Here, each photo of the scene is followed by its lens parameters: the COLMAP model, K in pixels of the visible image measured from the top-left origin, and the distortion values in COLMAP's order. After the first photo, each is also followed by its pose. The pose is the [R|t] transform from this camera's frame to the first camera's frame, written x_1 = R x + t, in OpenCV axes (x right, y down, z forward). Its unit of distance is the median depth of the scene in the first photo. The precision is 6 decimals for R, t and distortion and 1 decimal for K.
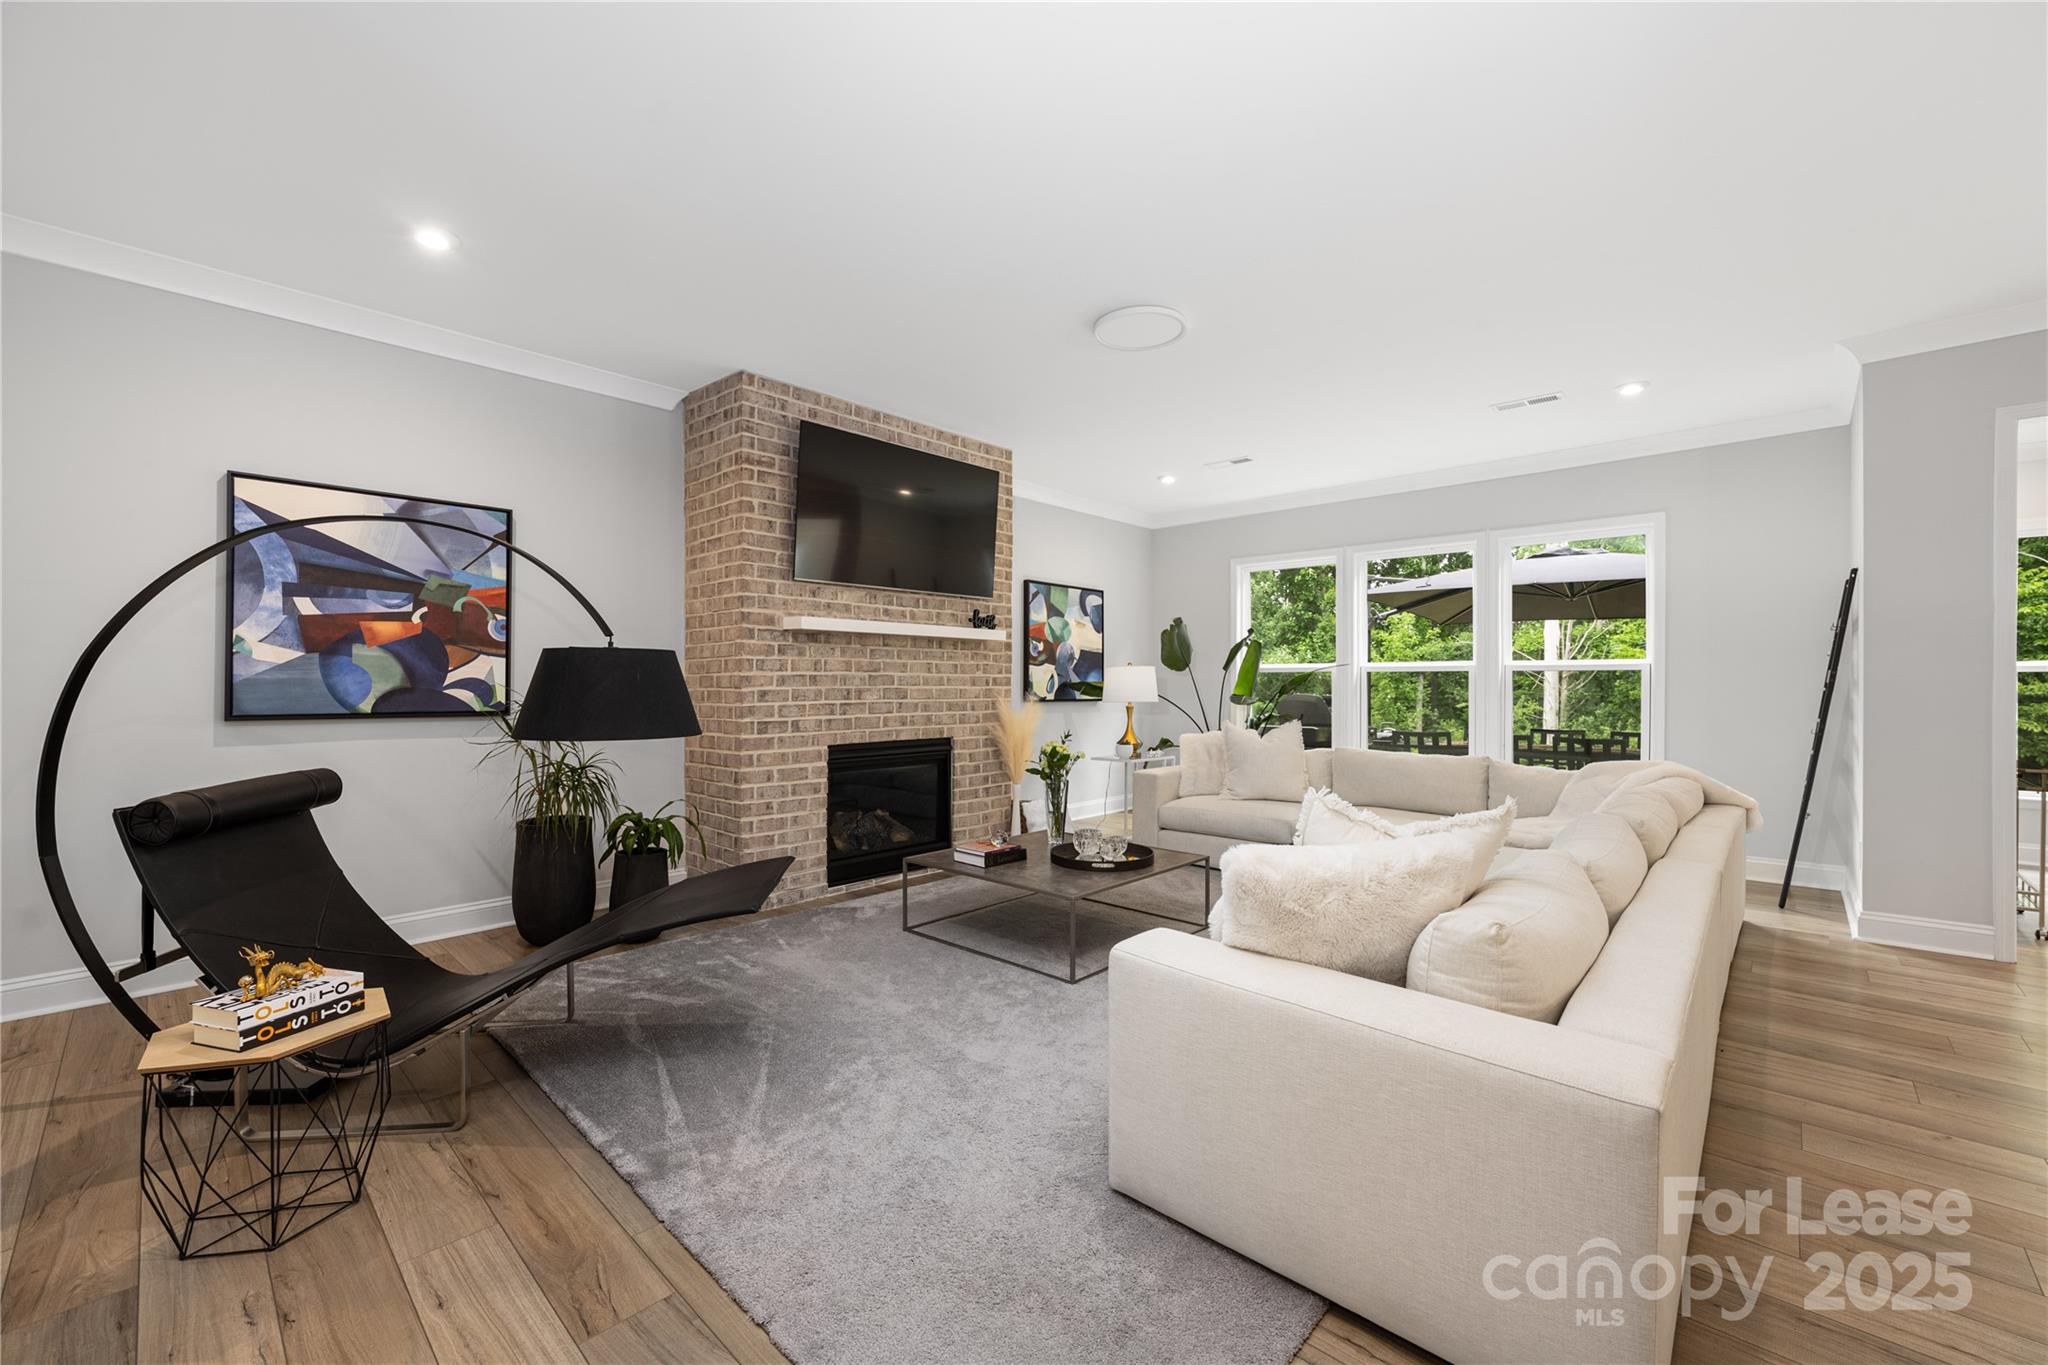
lens RADIAL K [[828.1, 0, 1024.0], [0, 828.1, 682.5], [0, 0, 1]] dist [-0.000136, -0.000267]
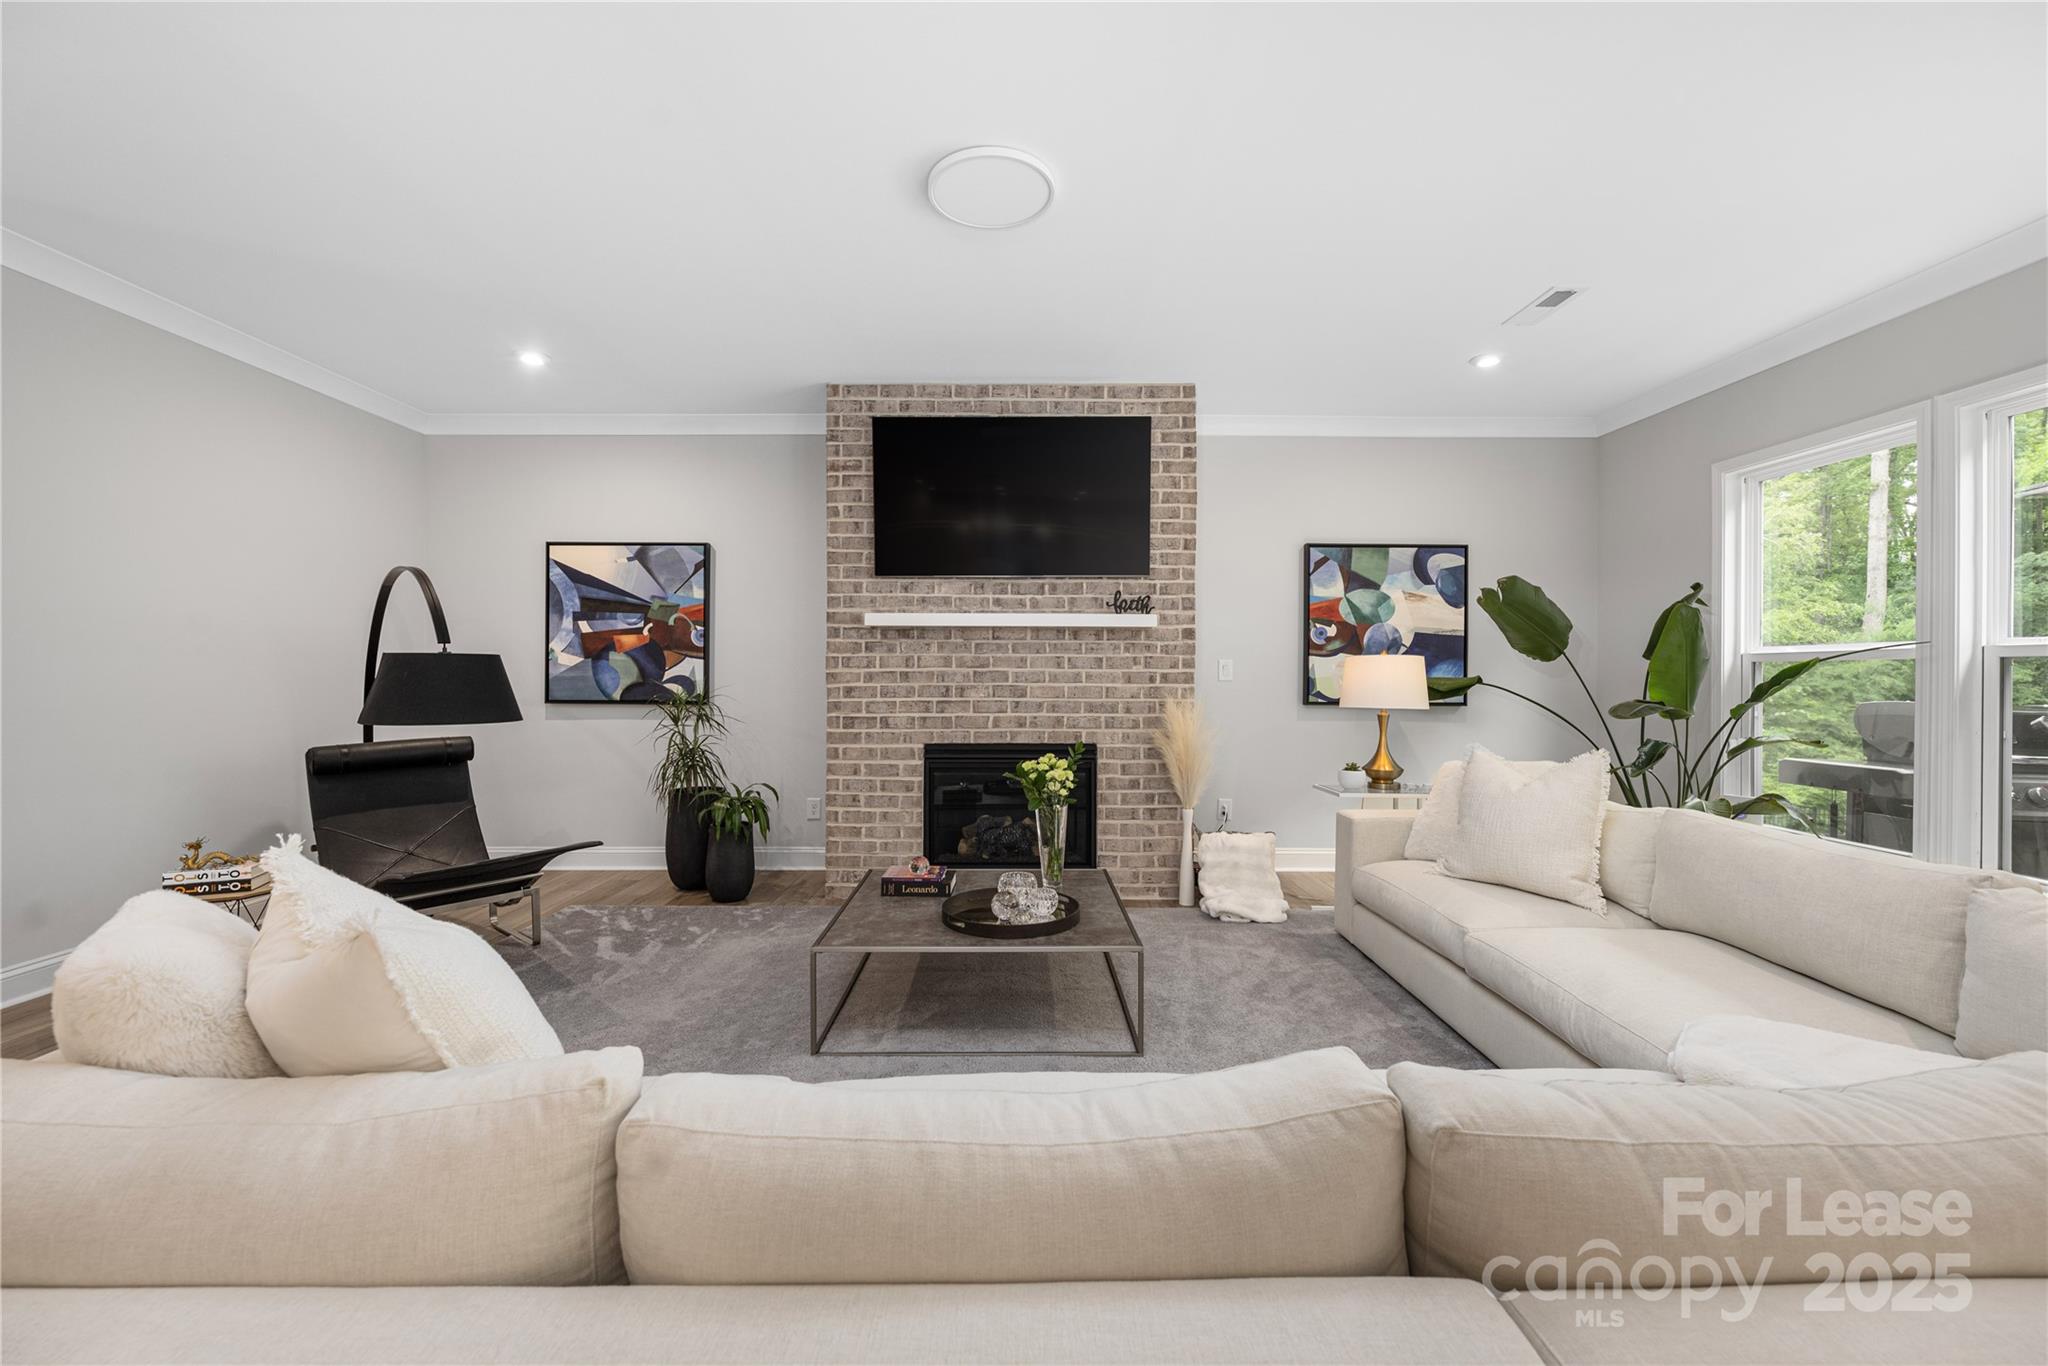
lens RADIAL K [[828.1, 0, 1024.0], [0, 828.1, 683.0], [0, 0, 1]] dist [-0.000136, -0.000267]
pose [[0.681324, 0.006228, -0.731956, 0.585776], [-0.000602, 0.999968, 0.007949, -0.003460], [0.731982, -0.004975, 0.681306, 0.445890]]
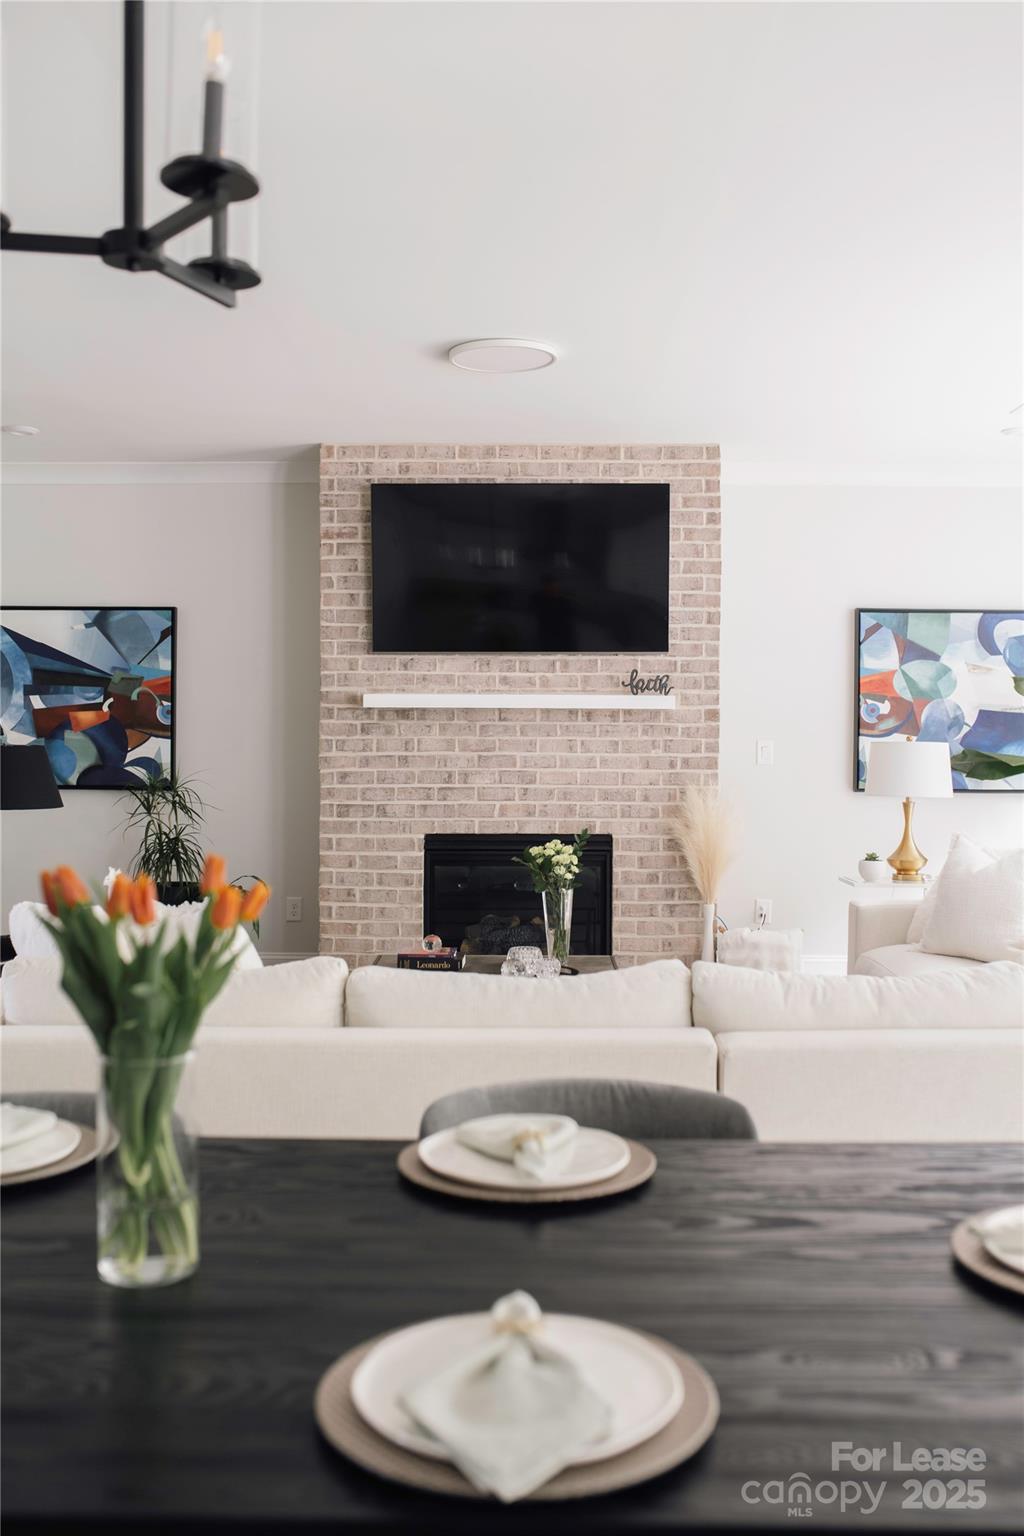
lens RADIAL K [[1511.9, 0, 518.2], [0, 1511.9, 754.2], [0, 0, 1]] dist [-0.026560, -0.000322]
pose [[0.669933, 0.011659, -0.742330, 1.103081], [-0.002275, 0.999904, 0.013651, -0.034756], [0.742418, -0.007456, 0.669895, -0.022464]]
